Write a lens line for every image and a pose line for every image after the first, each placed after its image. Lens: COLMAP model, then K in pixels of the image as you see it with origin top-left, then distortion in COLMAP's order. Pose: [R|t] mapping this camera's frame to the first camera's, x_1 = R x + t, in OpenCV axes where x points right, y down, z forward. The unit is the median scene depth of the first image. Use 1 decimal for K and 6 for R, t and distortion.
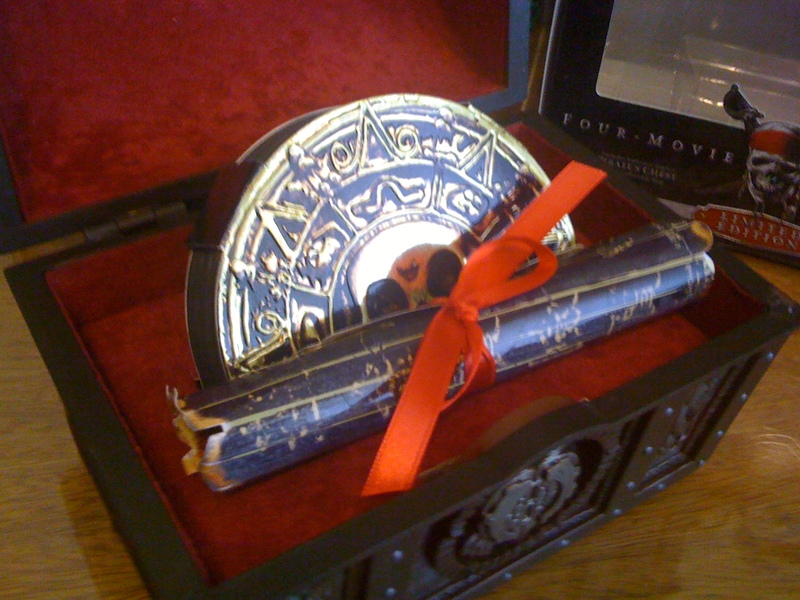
lens RADIAL K [[902.8, 0, 400.0], [0, 902.8, 300.0], [0, 0, 1]] dist [0.151176, -0.751464]
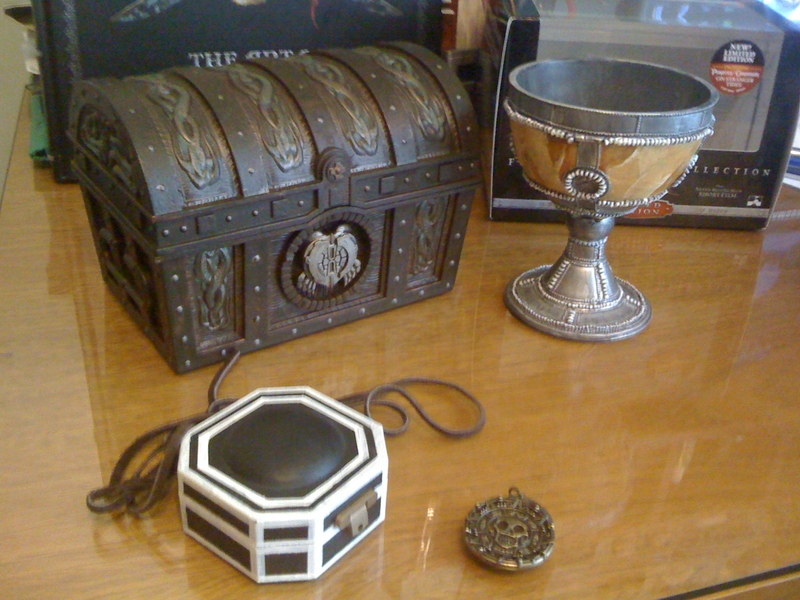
lens RADIAL K [[902.8, 0, 400.0], [0, 902.8, 300.0], [0, 0, 1]] dist [0.151176, -0.751464]
pose [[0.999564, -0.025951, 0.014070, 0.252379], [0.028345, 0.976872, -0.211938, 0.706552], [-0.008245, 0.212244, 0.977182, -0.908520]]
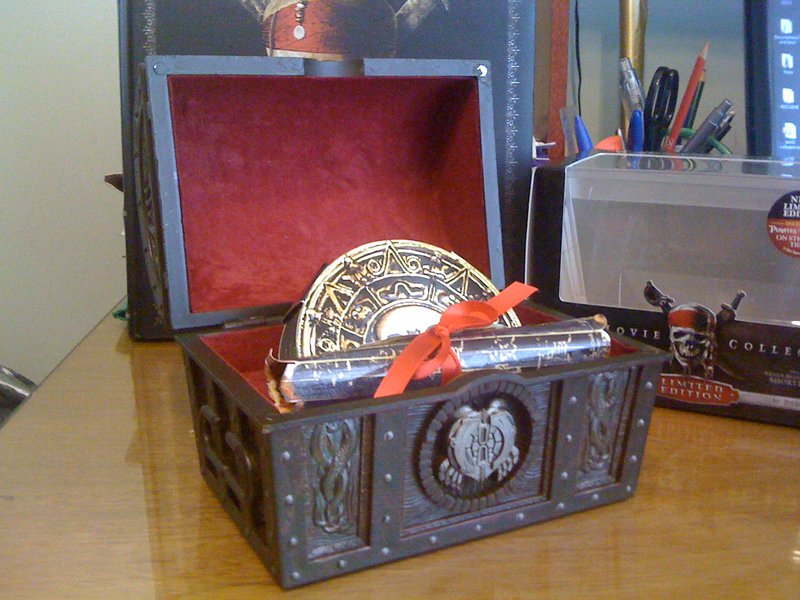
lens RADIAL K [[902.8, 0, 400.0], [0, 902.8, 300.0], [0, 0, 1]] dist [0.151176, -0.751464]
pose [[0.994179, -0.028336, -0.103951, 0.162709], [-0.023578, 0.884194, -0.466524, 0.703770], [0.105132, 0.466259, 0.878379, -0.490730]]
